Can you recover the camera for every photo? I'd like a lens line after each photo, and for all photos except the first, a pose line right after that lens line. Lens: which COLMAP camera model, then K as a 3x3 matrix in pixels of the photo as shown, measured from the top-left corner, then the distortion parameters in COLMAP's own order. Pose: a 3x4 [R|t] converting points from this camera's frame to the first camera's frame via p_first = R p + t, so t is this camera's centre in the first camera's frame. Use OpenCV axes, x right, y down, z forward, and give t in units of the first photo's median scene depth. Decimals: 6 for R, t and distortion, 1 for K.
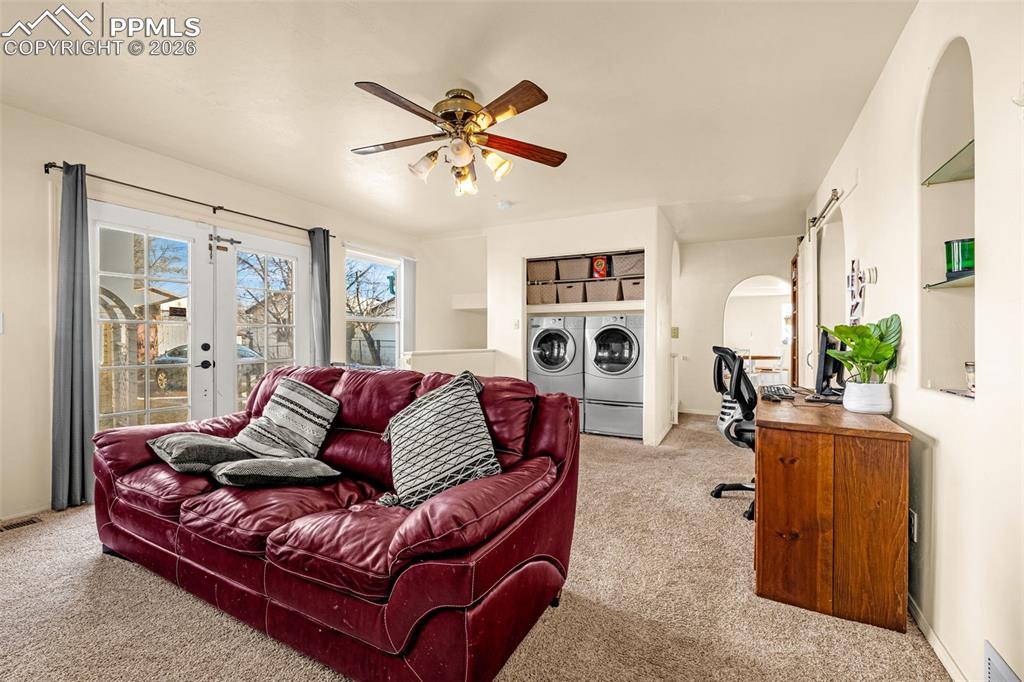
lens RADIAL K [[439.5, 0, 512.2], [0, 439.5, 340.1], [0, 0, 1]] dist [0.004864, 0.000239]
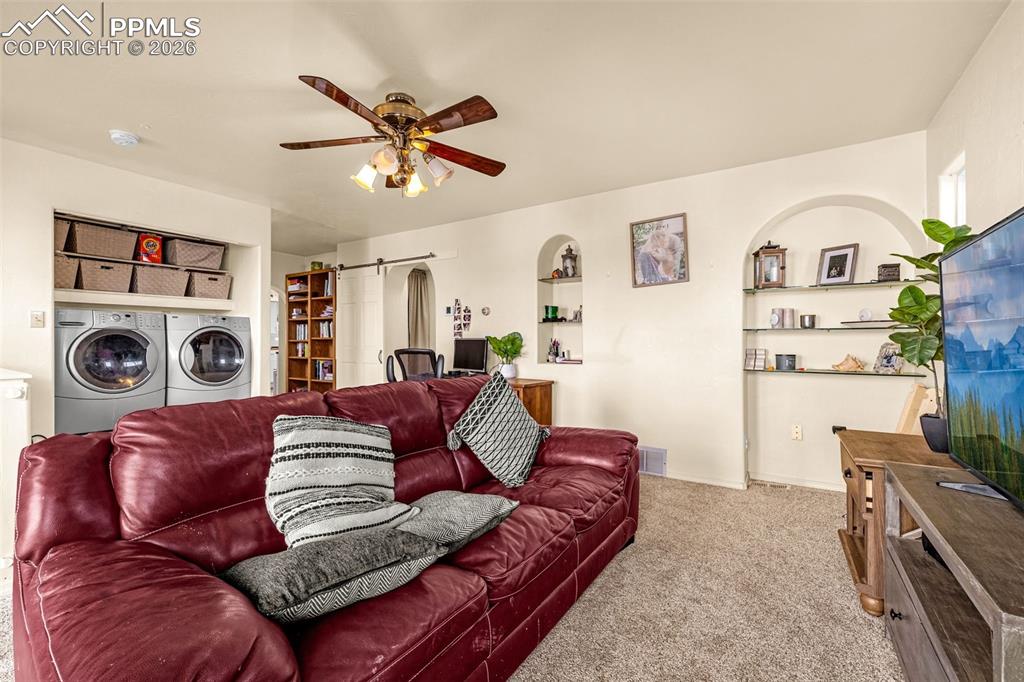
lens RADIAL K [[439.5, 0, 515.2], [0, 439.5, 341.0], [0, 0, 1]] dist [0.004864, 0.000239]
pose [[0.068232, -0.001381, 0.997669, -0.552468], [0.000541, 0.999999, 0.001347, -0.007746], [-0.997669, 0.000447, 0.068232, 0.341703]]
